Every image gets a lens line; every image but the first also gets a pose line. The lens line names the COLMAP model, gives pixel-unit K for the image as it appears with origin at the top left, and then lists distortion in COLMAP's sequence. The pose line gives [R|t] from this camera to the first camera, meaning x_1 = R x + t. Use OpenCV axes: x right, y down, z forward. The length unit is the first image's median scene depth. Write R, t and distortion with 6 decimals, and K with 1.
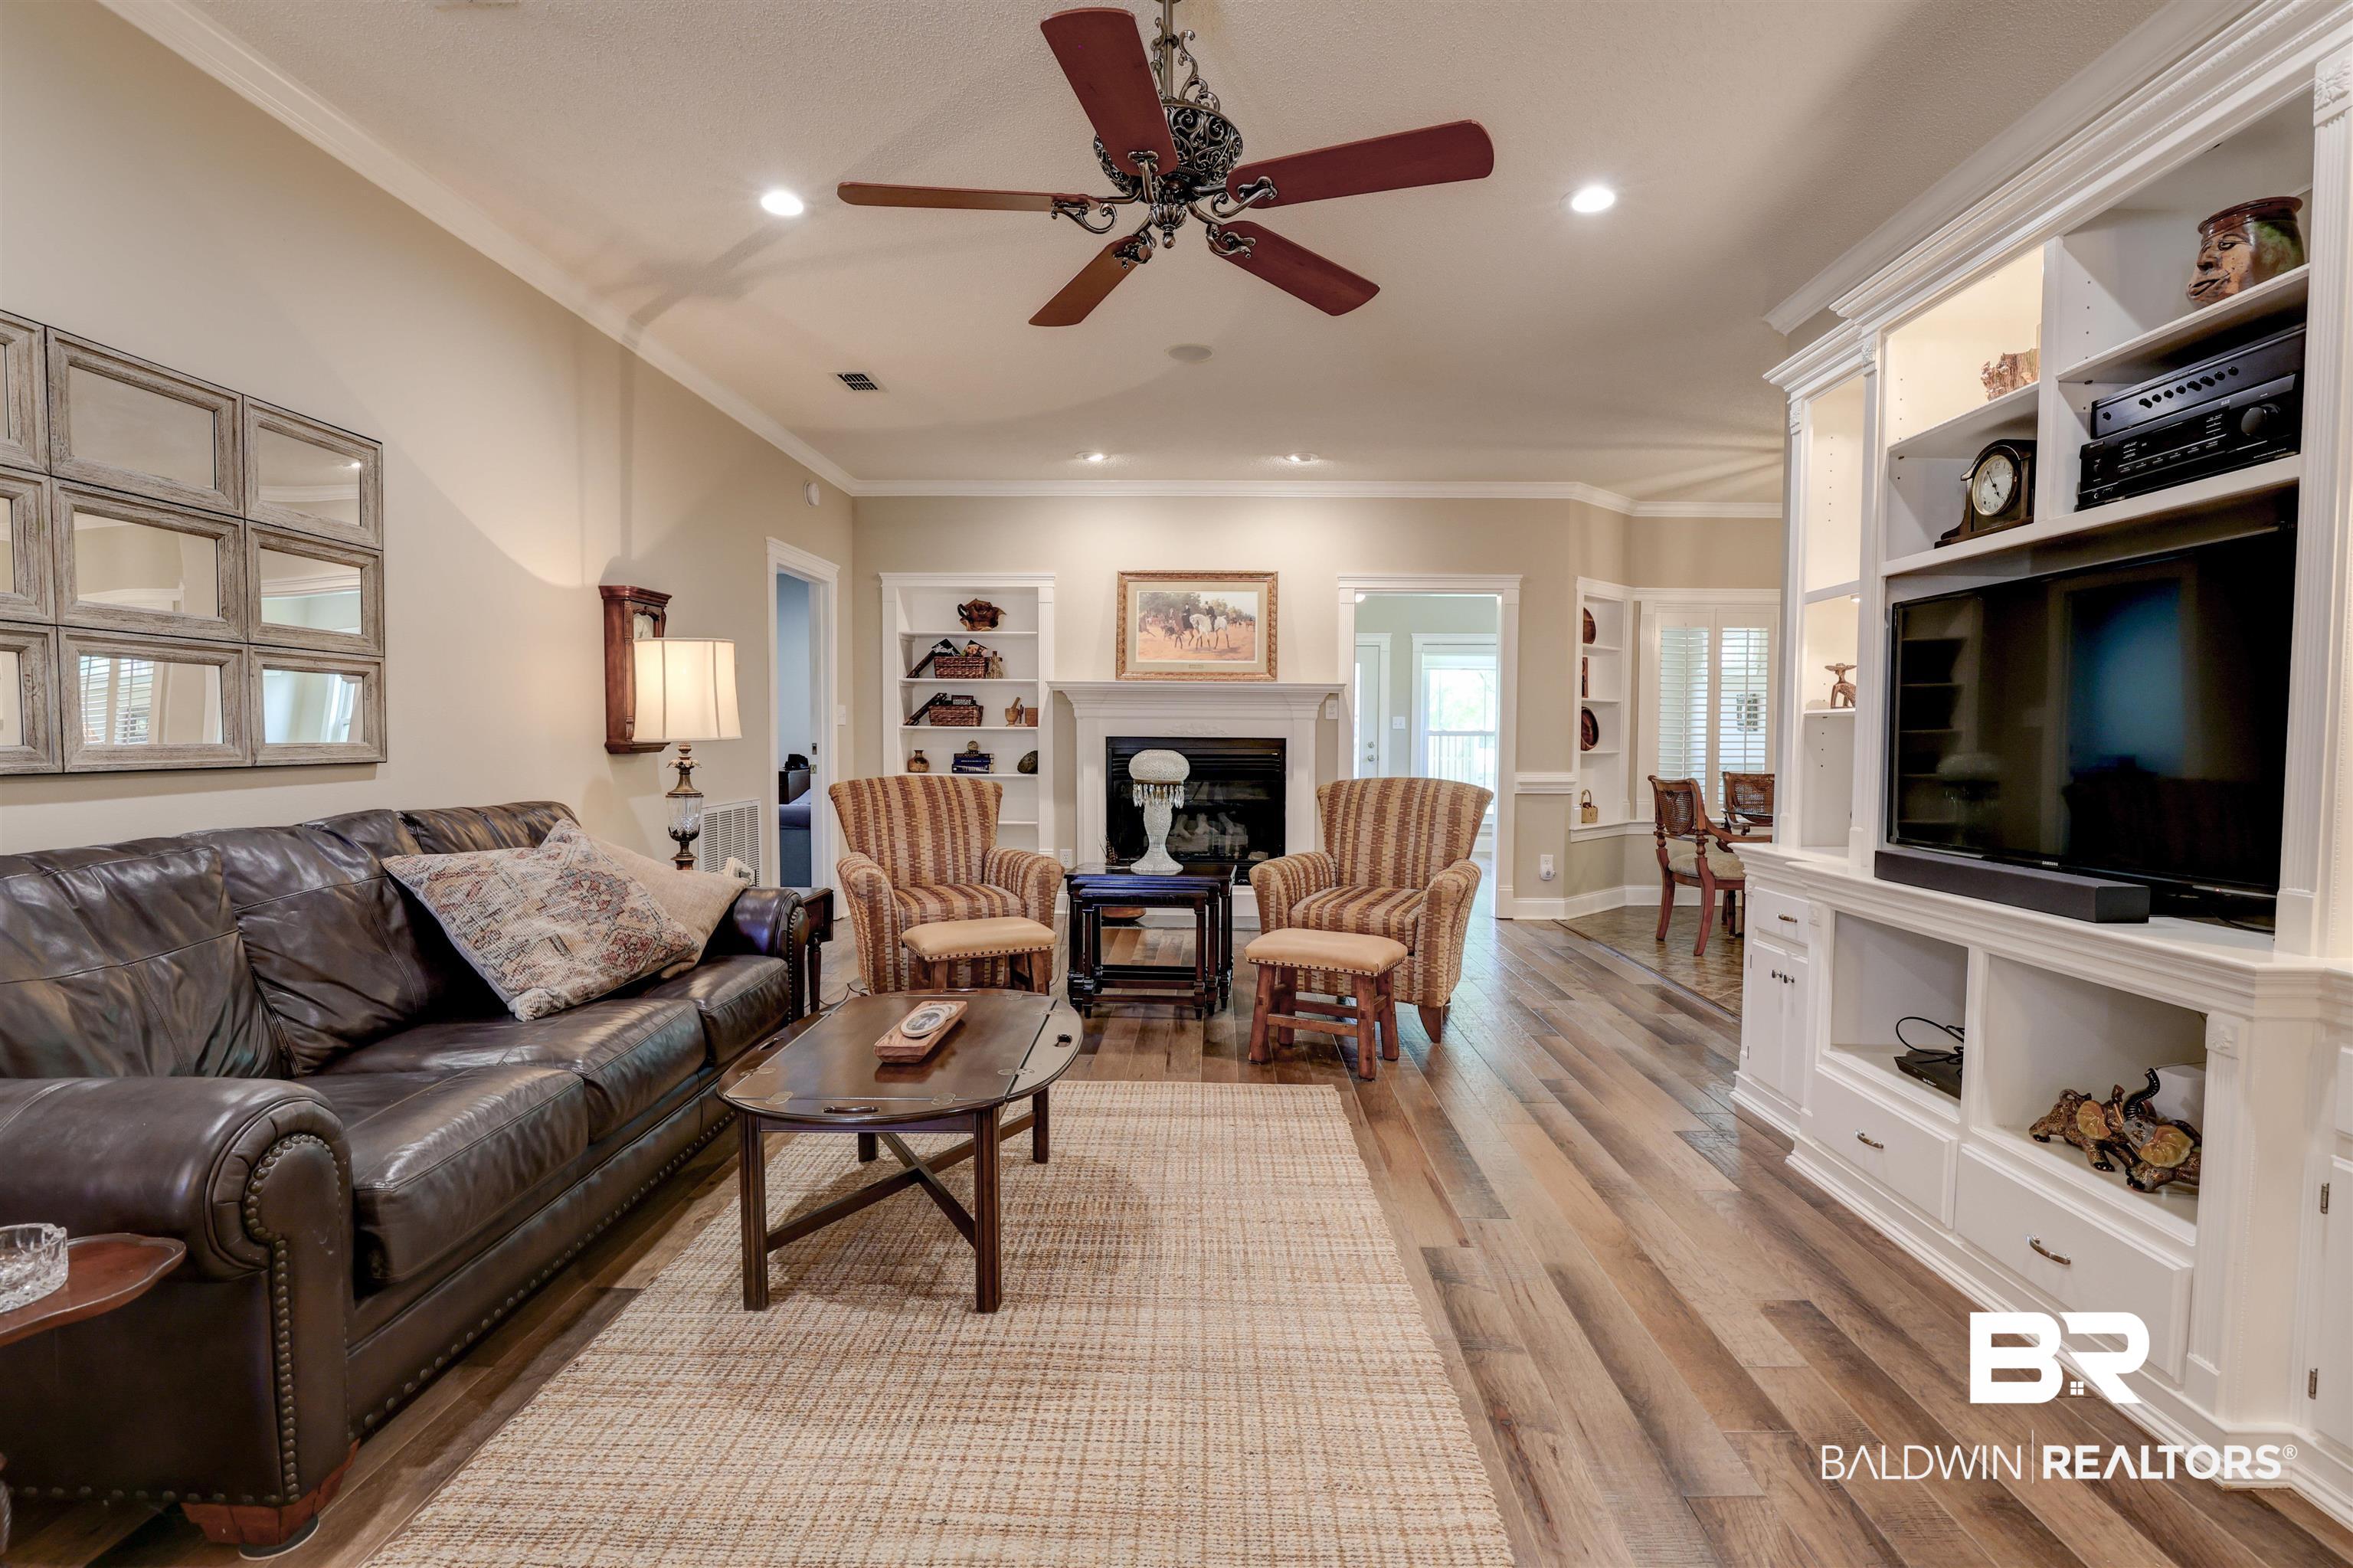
lens RADIAL K [[1100.9, 0, 1185.0], [0, 1100.9, 782.5], [0, 0, 1]] dist [-0.030292, 0.004935]
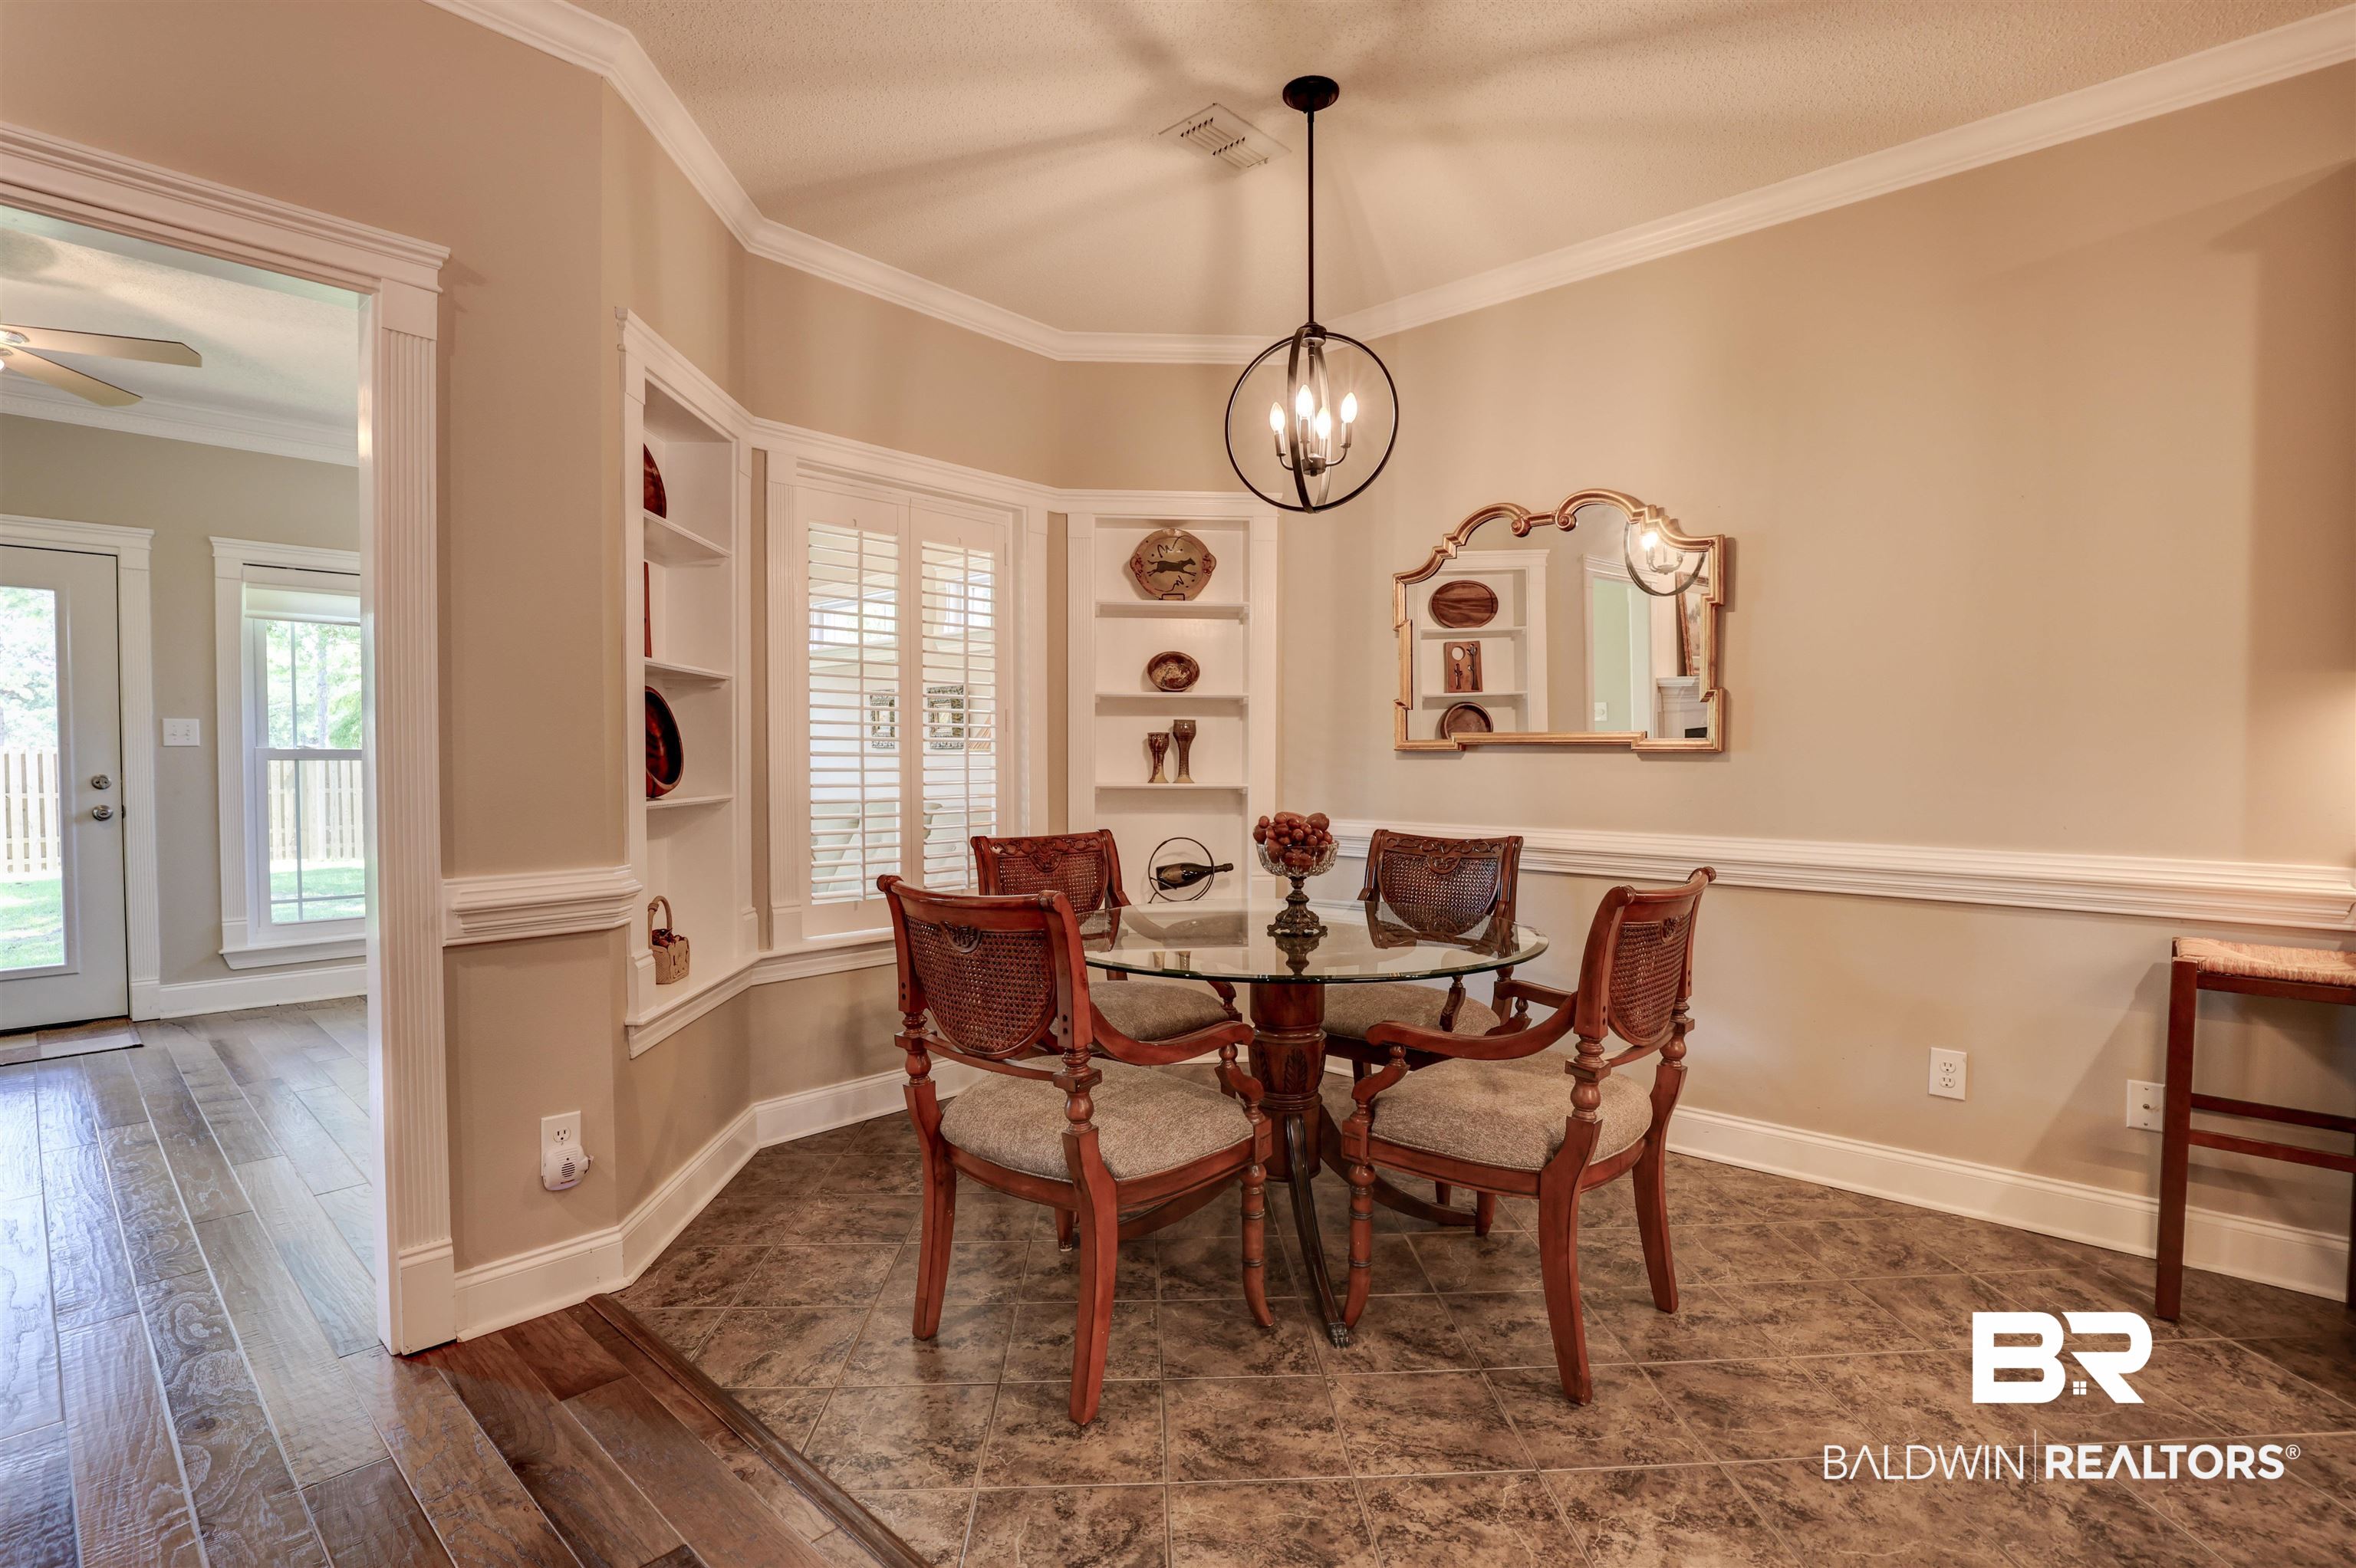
lens RADIAL K [[1102.1, 0, 1178.8], [0, 1102.1, 792.5], [0, 0, 1]] dist [-0.030292, 0.004935]
pose [[0.657964, -0.029093, 0.752487, 0.361457], [0.035910, 0.999329, 0.007238, -0.050184], [-0.752193, 0.022259, 0.658567, 1.114816]]
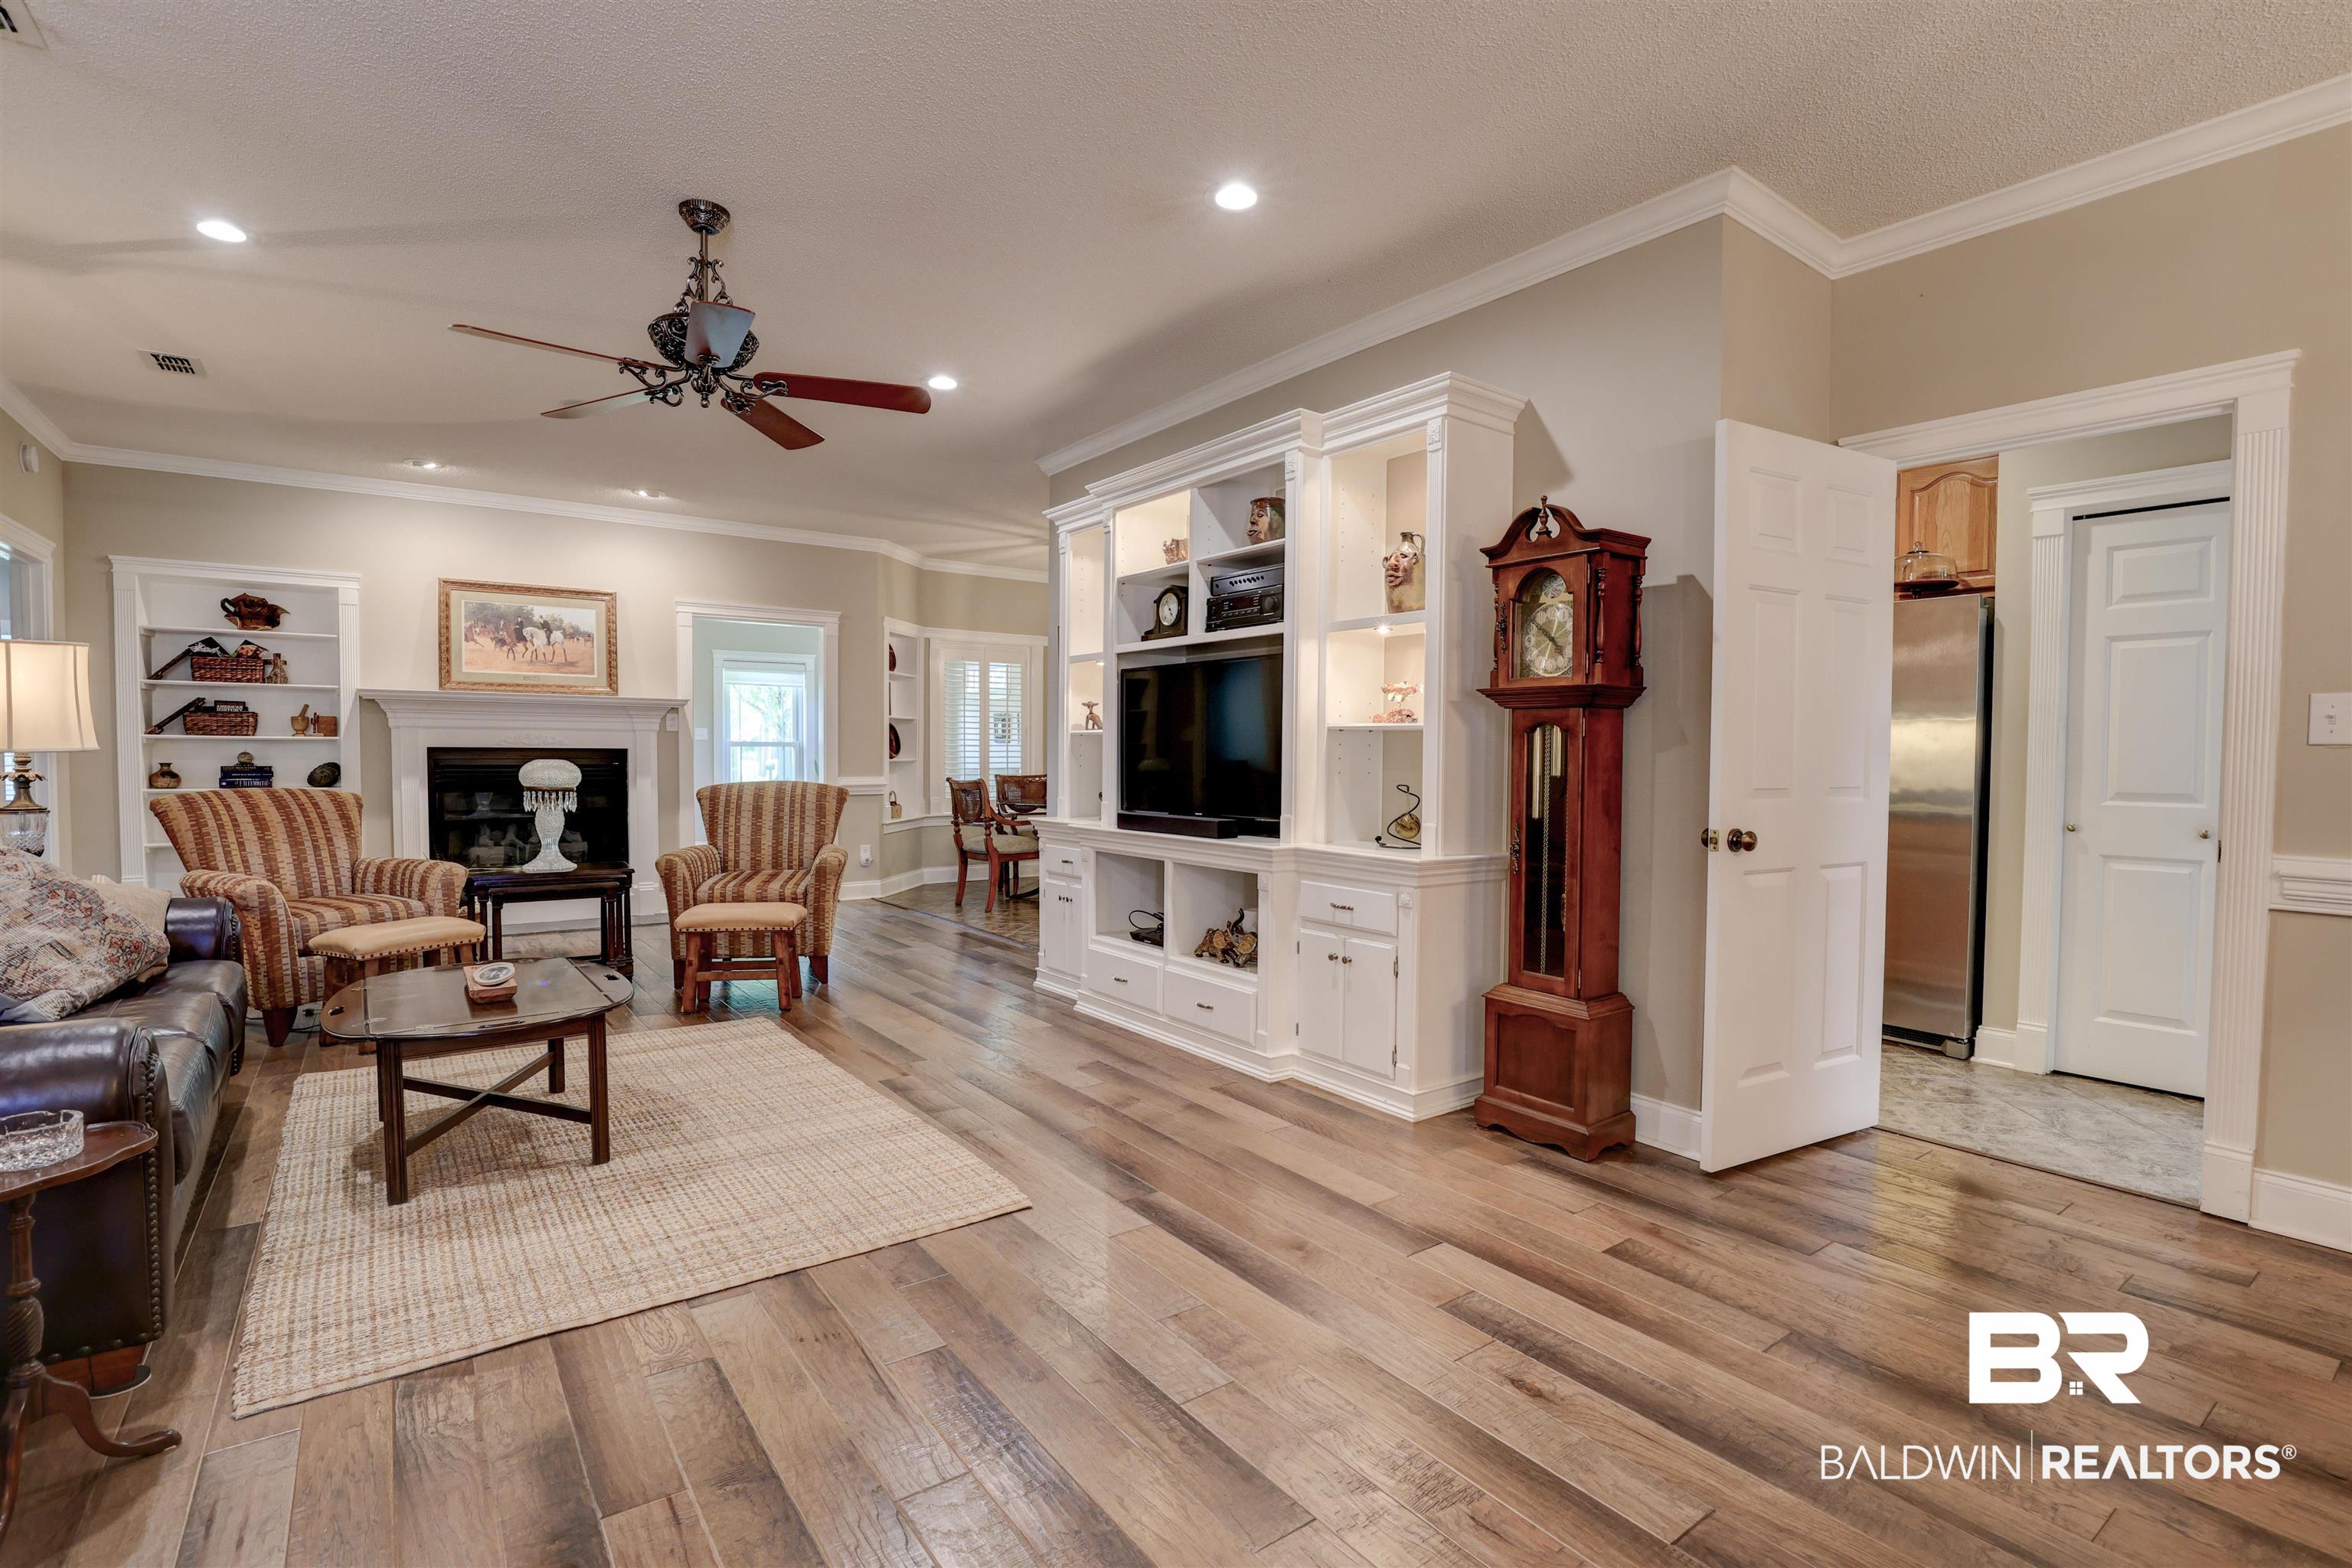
lens RADIAL K [[1100.4, 0, 1180.1], [0, 1100.4, 793.7], [0, 0, 1]] dist [-0.030292, 0.004935]
pose [[0.790643, -0.024269, 0.611796, -0.235486], [0.023913, 0.999676, 0.008753, 0.012192], [-0.611810, 0.007709, 0.790967, -0.294325]]
